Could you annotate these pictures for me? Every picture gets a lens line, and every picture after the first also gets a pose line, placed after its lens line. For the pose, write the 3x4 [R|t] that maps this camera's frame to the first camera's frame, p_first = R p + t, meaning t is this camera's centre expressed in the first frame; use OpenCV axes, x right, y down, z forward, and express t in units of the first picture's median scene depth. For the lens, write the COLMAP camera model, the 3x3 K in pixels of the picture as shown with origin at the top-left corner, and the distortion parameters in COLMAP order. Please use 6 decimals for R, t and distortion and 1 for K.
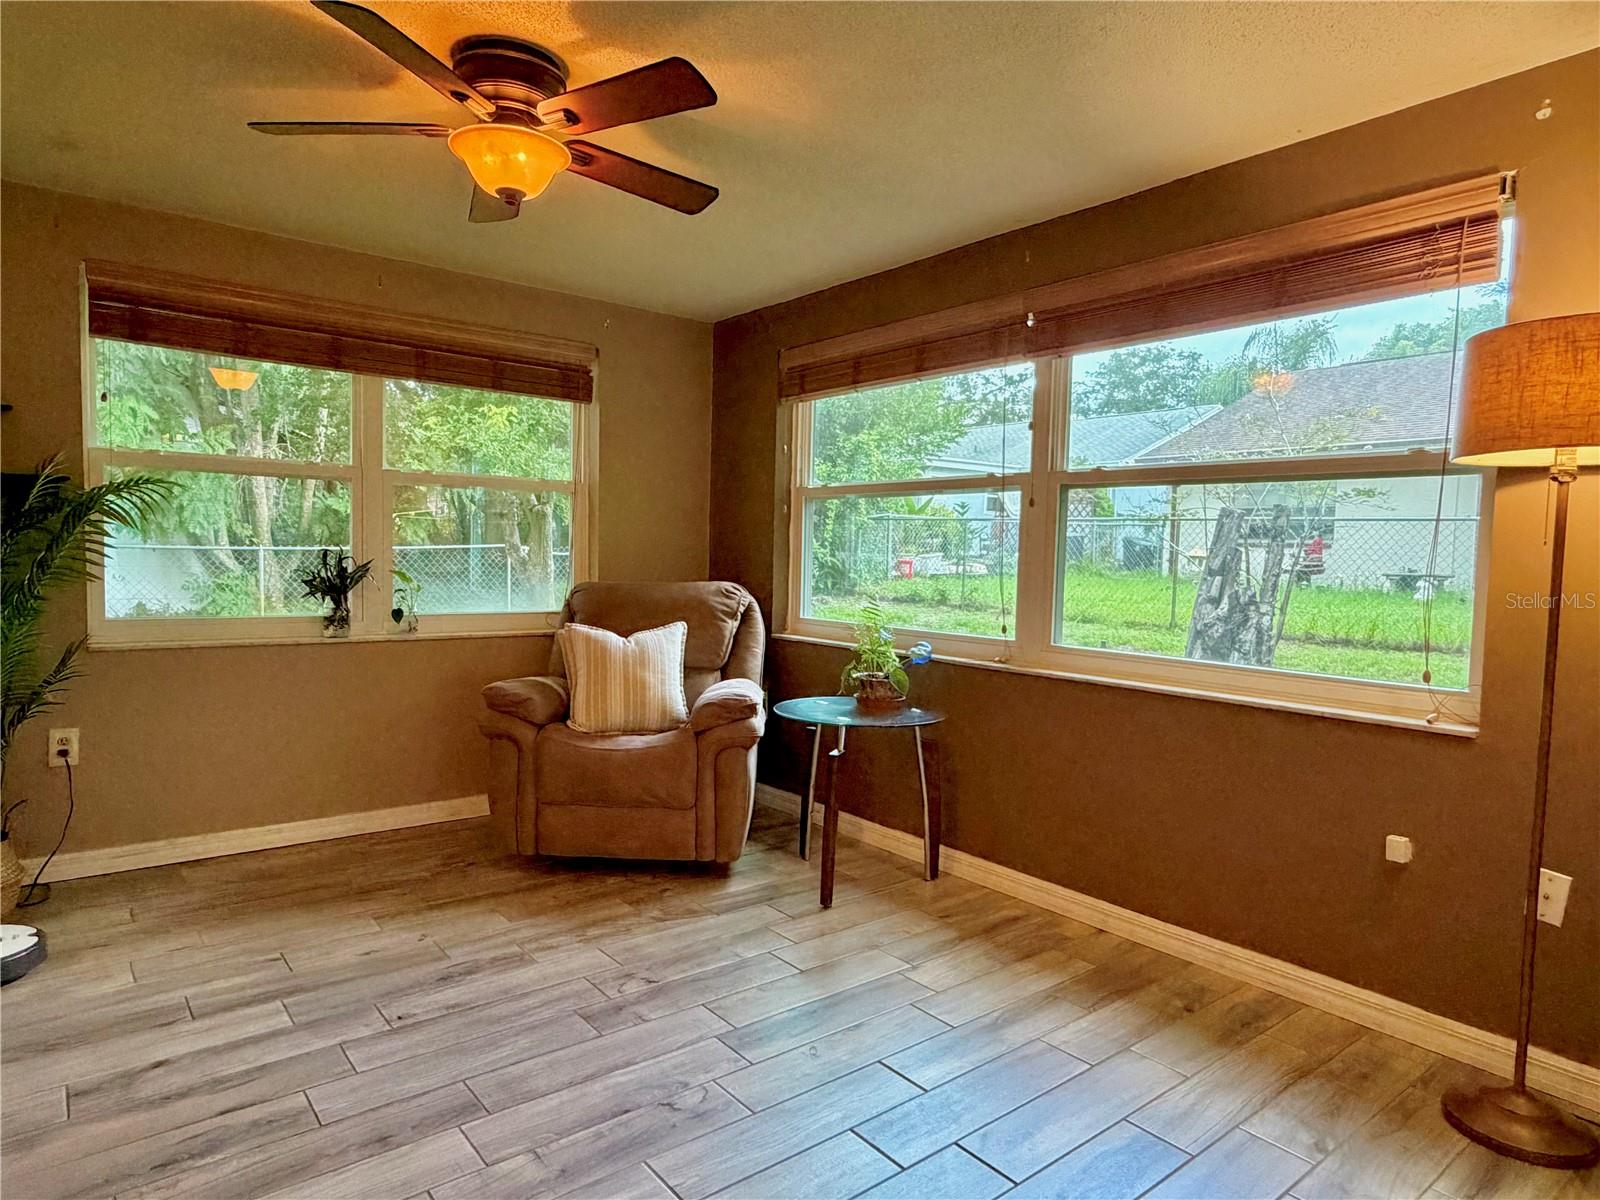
lens RADIAL K [[922.8, 0, 800.0], [0, 922.8, 600.0], [0, 0, 1]] dist [-0.000729, -0.000579]
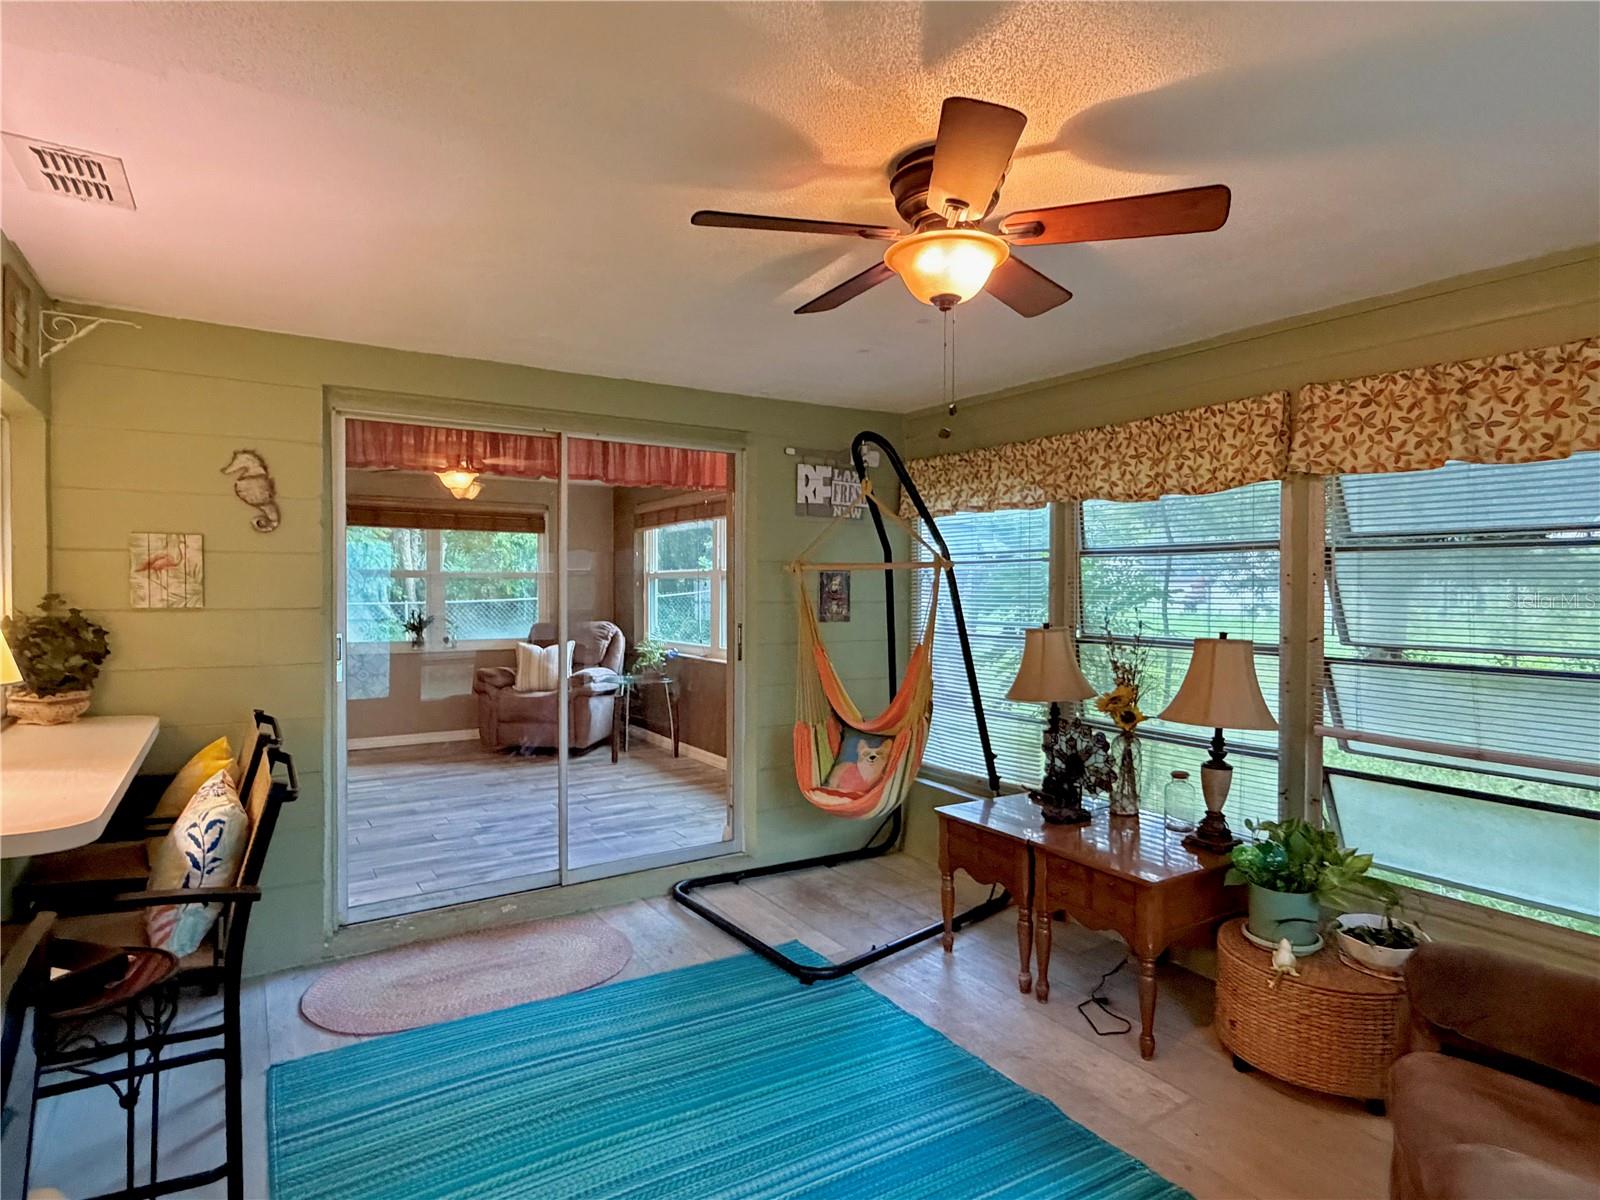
lens RADIAL K [[842.5, 0, 800.0], [0, 842.5, 600.0], [0, 0, 1]] dist [-0.001981, -0.000172]
pose [[0.992441, -0.025611, -0.120019, 0.619286], [0.018223, 0.997894, -0.062253, 0.061187], [0.121360, 0.059595, 0.990818, -0.840055]]
